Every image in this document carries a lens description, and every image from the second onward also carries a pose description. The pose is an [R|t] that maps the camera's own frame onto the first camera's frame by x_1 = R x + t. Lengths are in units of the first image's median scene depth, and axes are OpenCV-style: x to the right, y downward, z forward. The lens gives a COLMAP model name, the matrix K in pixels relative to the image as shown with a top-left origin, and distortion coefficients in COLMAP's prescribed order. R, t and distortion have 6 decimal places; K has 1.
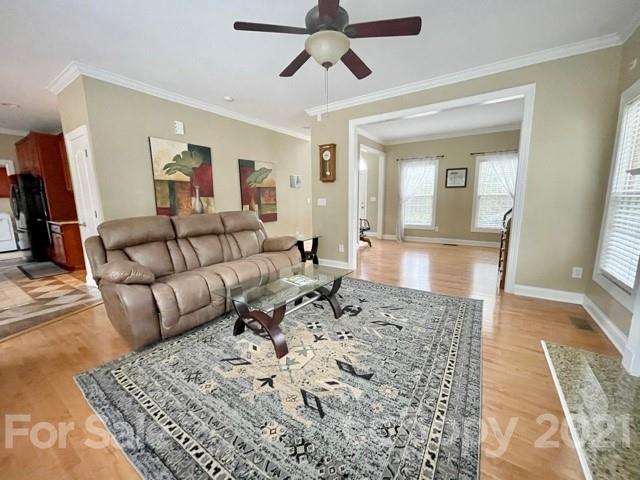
lens RADIAL K [[257.2, 0, 321.1], [0, 257.2, 239.7], [0, 0, 1]] dist [-0.004118, 0.001320]
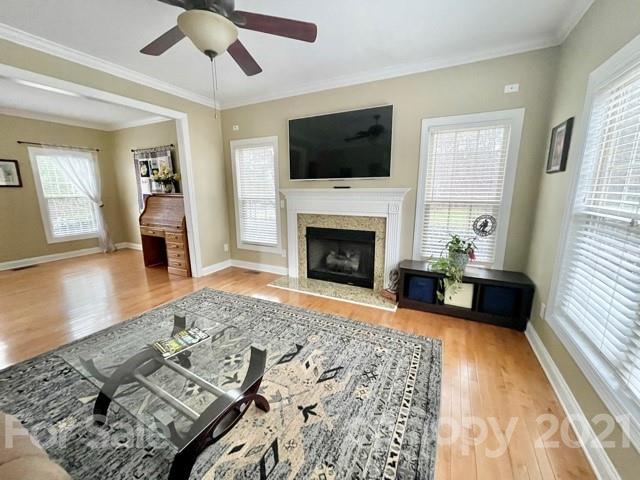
lens RADIAL K [[257.2, 0, 319.6], [0, 257.2, 239.7], [0, 0, 1]] dist [-0.004118, 0.001320]
pose [[-0.115255, -0.183440, 0.976251, -0.701360], [0.164661, 0.965675, 0.200893, -0.164217], [-0.979593, 0.183904, -0.081093, 0.634907]]
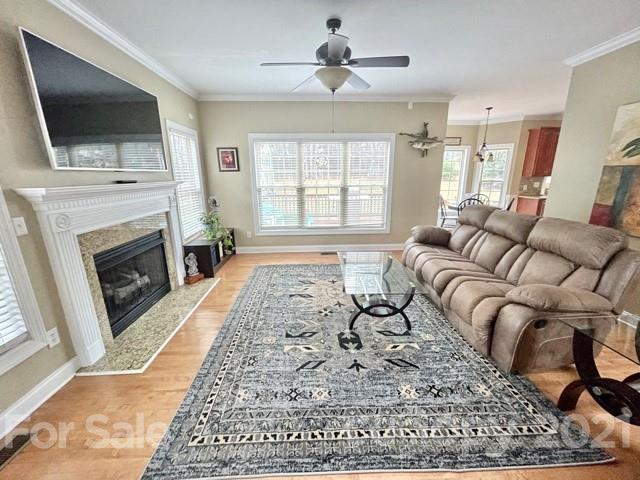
lens RADIAL K [[257.2, 0, 320.1], [0, 257.2, 238.7], [0, 0, 1]] dist [-0.004118, 0.001320]
pose [[-0.808915, 0.163744, -0.564664, 0.676509], [-0.073934, 0.924477, 0.374000, -0.363952], [0.583259, 0.344282, -0.735717, 1.610101]]
